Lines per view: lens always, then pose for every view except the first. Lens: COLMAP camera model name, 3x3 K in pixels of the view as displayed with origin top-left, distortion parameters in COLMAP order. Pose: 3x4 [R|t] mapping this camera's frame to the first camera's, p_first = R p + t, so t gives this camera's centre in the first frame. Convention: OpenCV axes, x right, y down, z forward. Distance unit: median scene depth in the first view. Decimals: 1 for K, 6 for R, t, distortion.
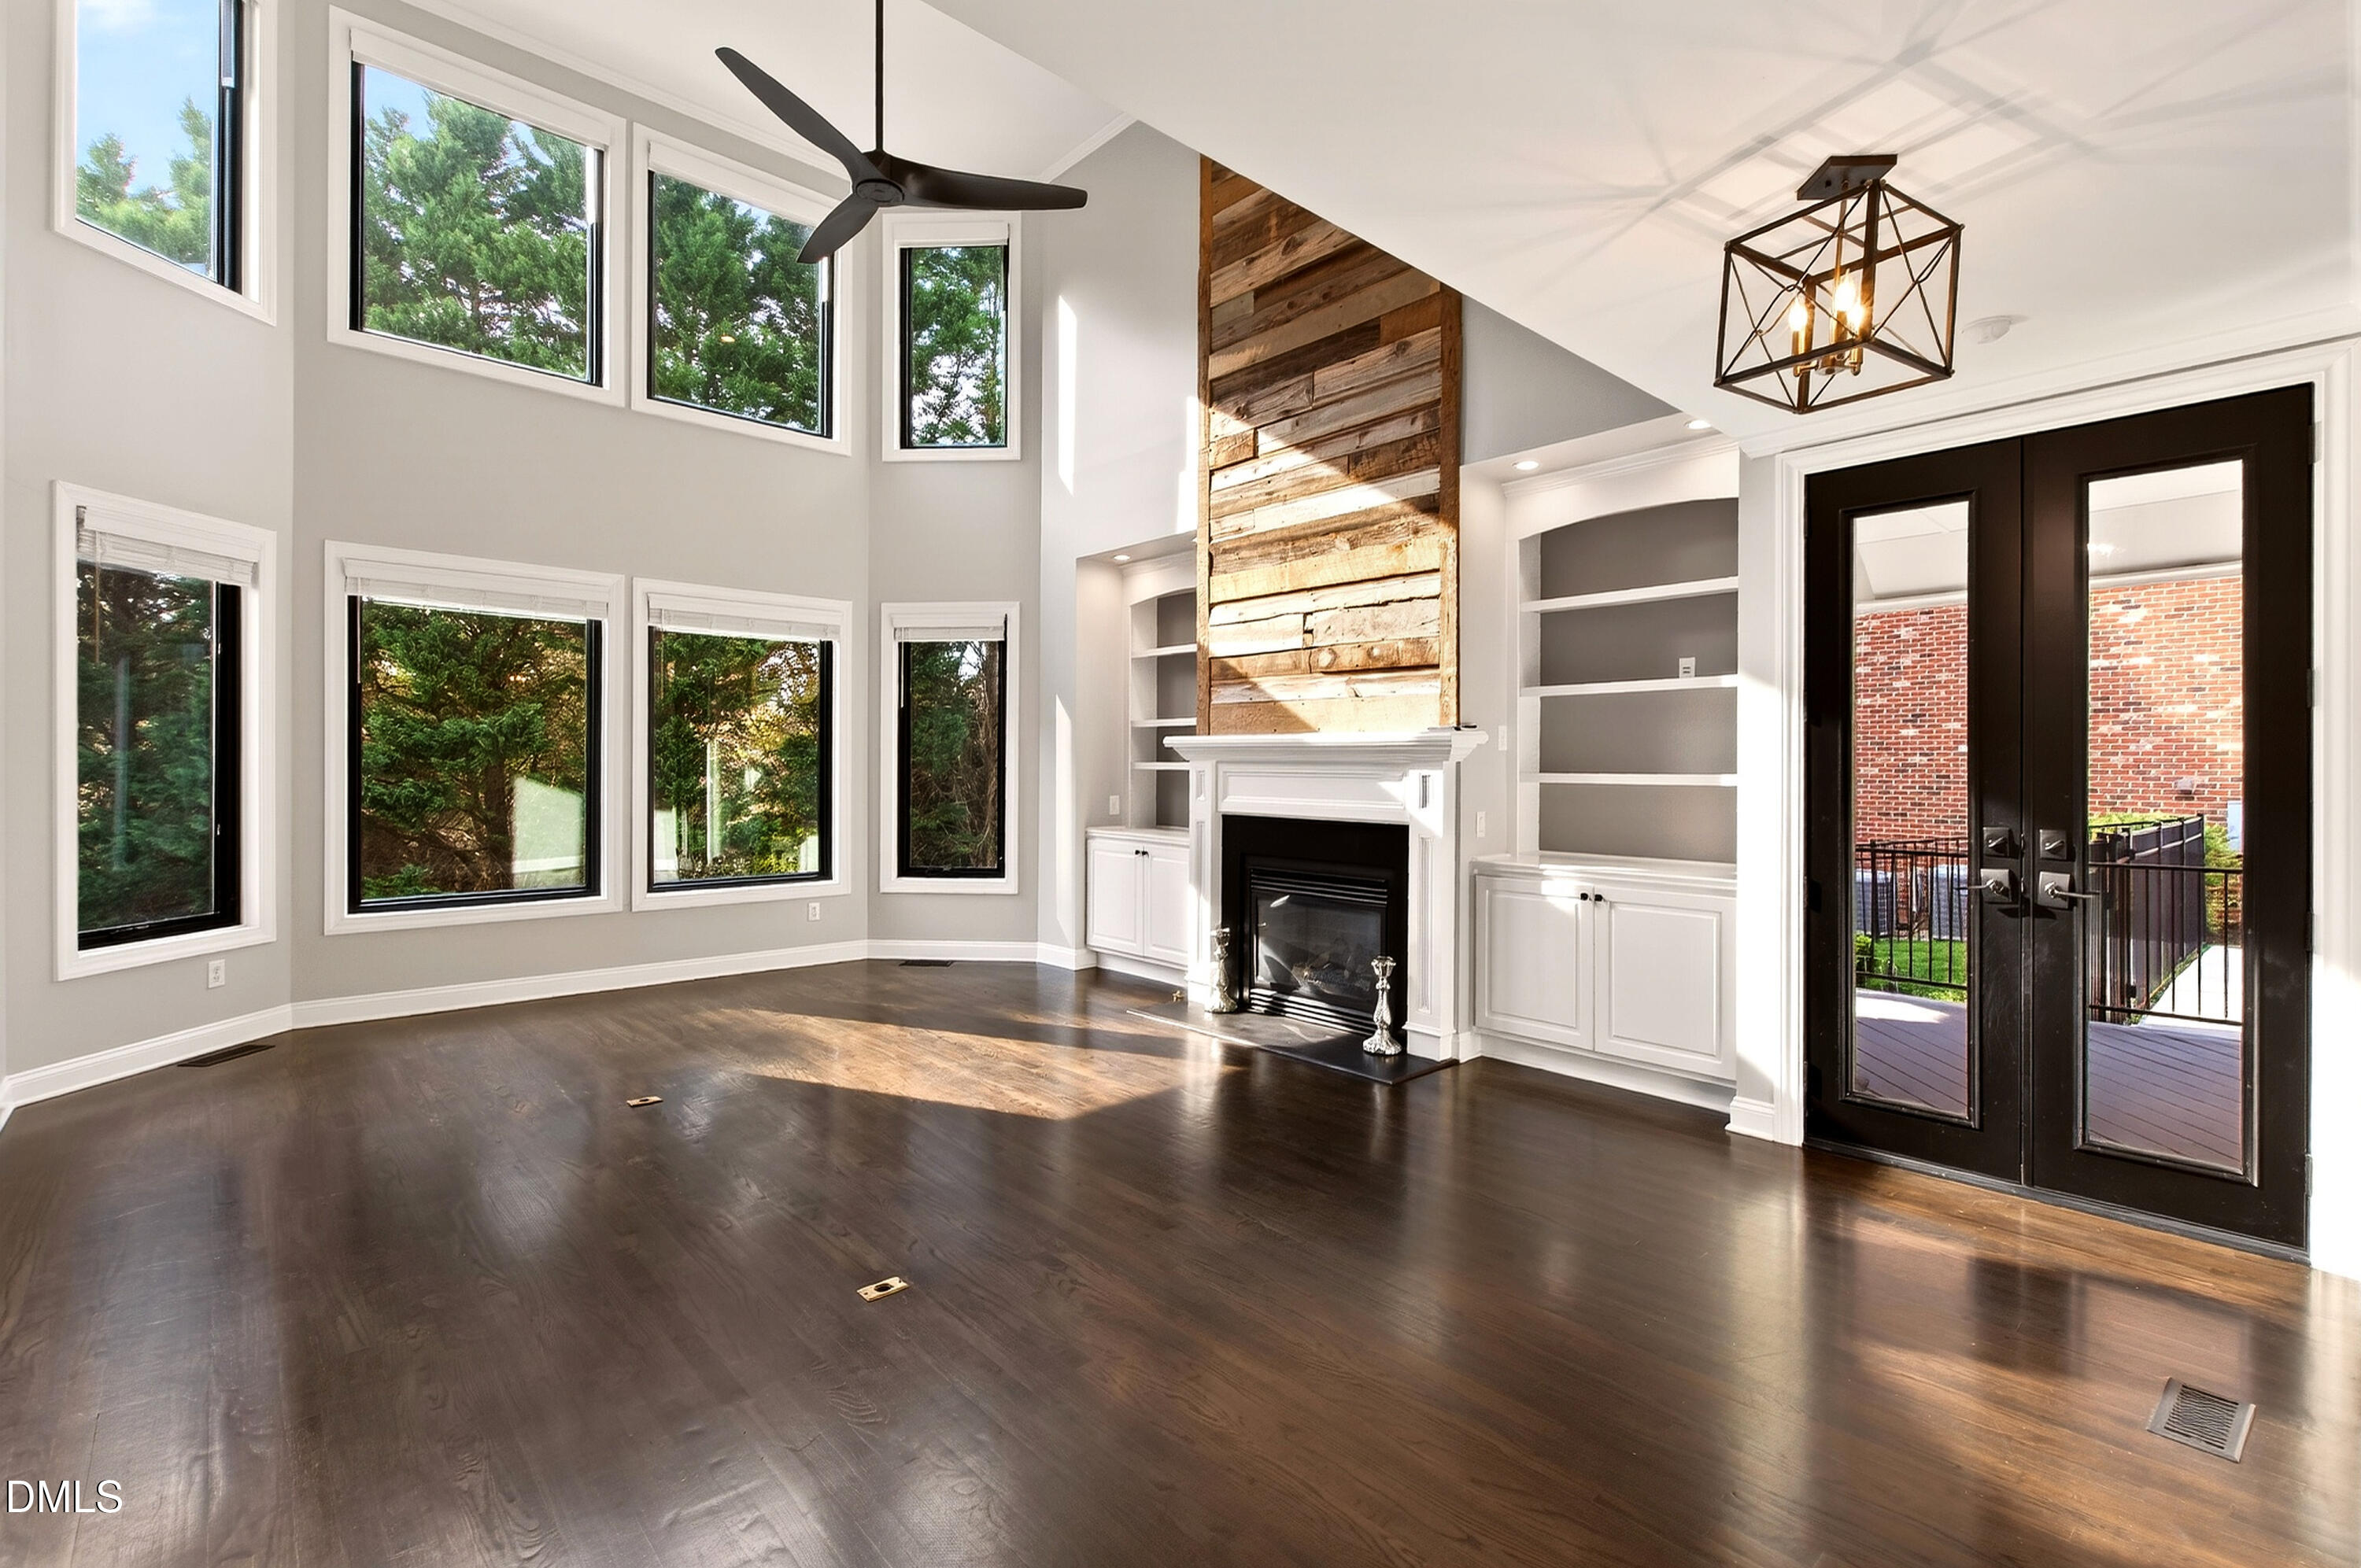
lens RADIAL K [[1031.3, 0, 1184.1], [0, 1031.3, 764.5], [0, 0, 1]] dist [0.012488, 0.000529]
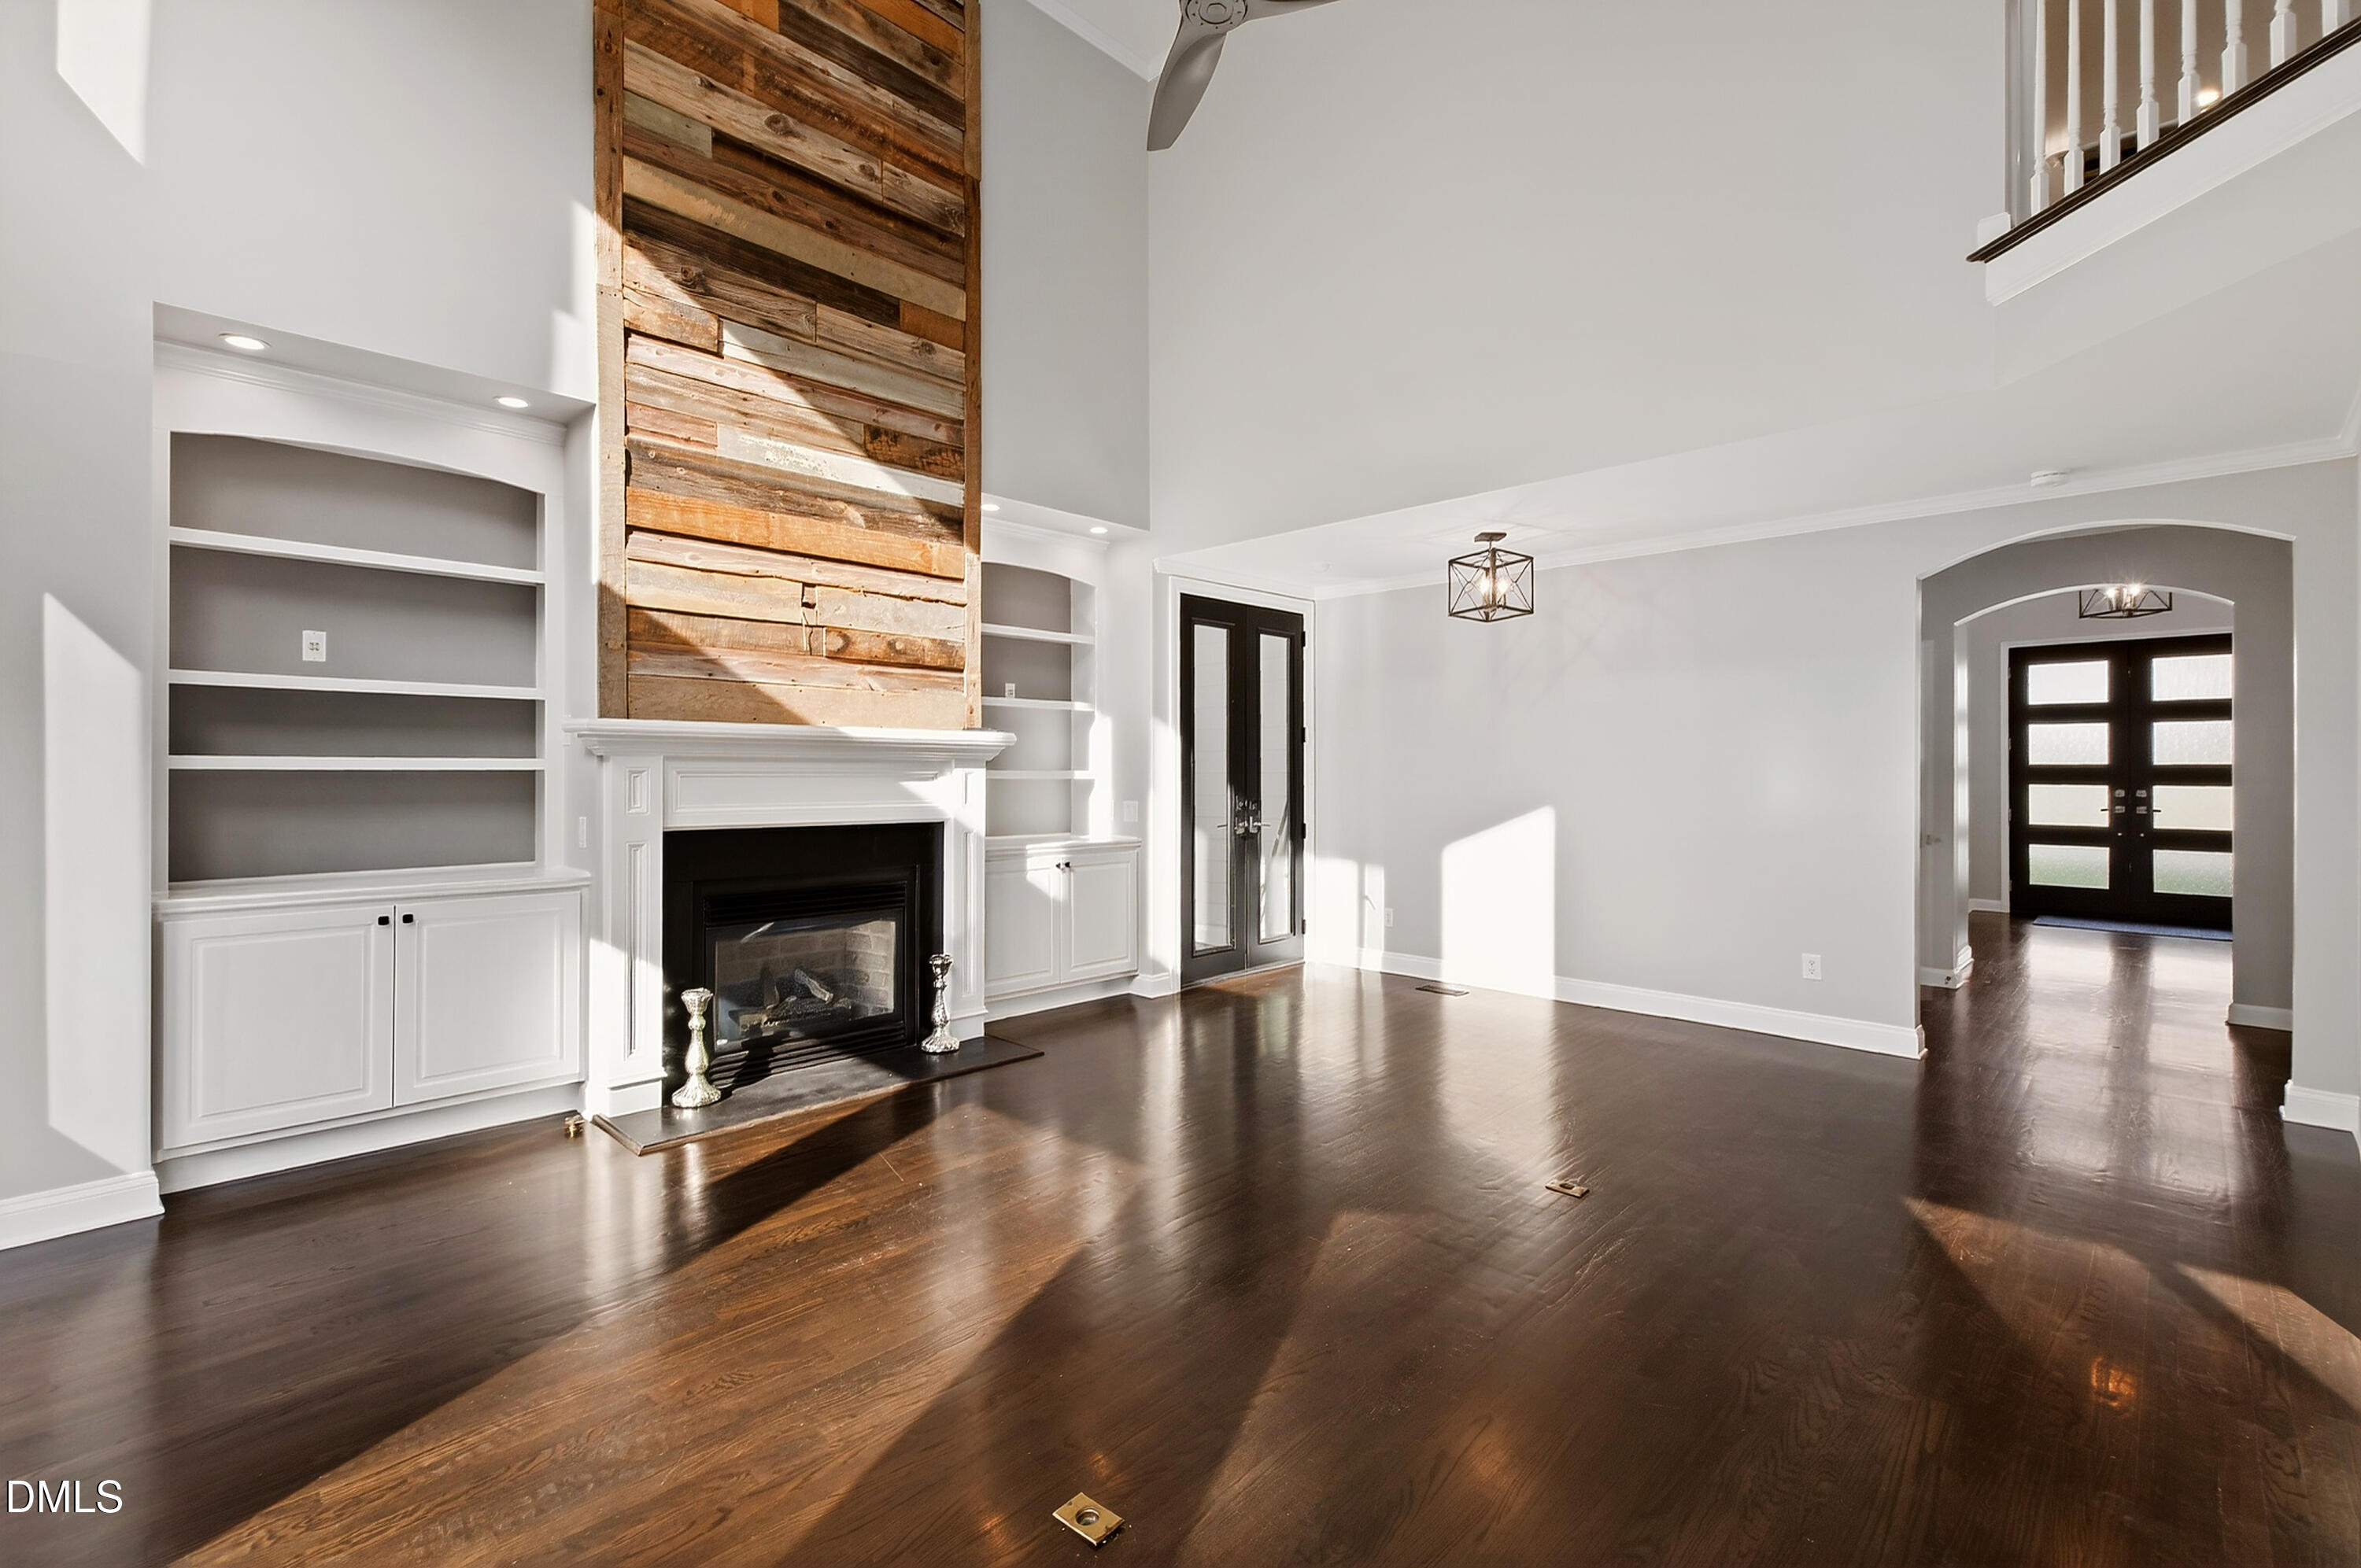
lens RADIAL K [[1031.3, 0, 1184.1], [0, 1031.3, 764.5], [0, 0, 1]] dist [0.012488, 0.000529]
pose [[-0.047915, 0.000045, 0.998851, -0.791385], [-0.003695, 0.999993, -0.000223, 0.000600], [-0.998845, -0.003702, -0.047915, 0.784147]]
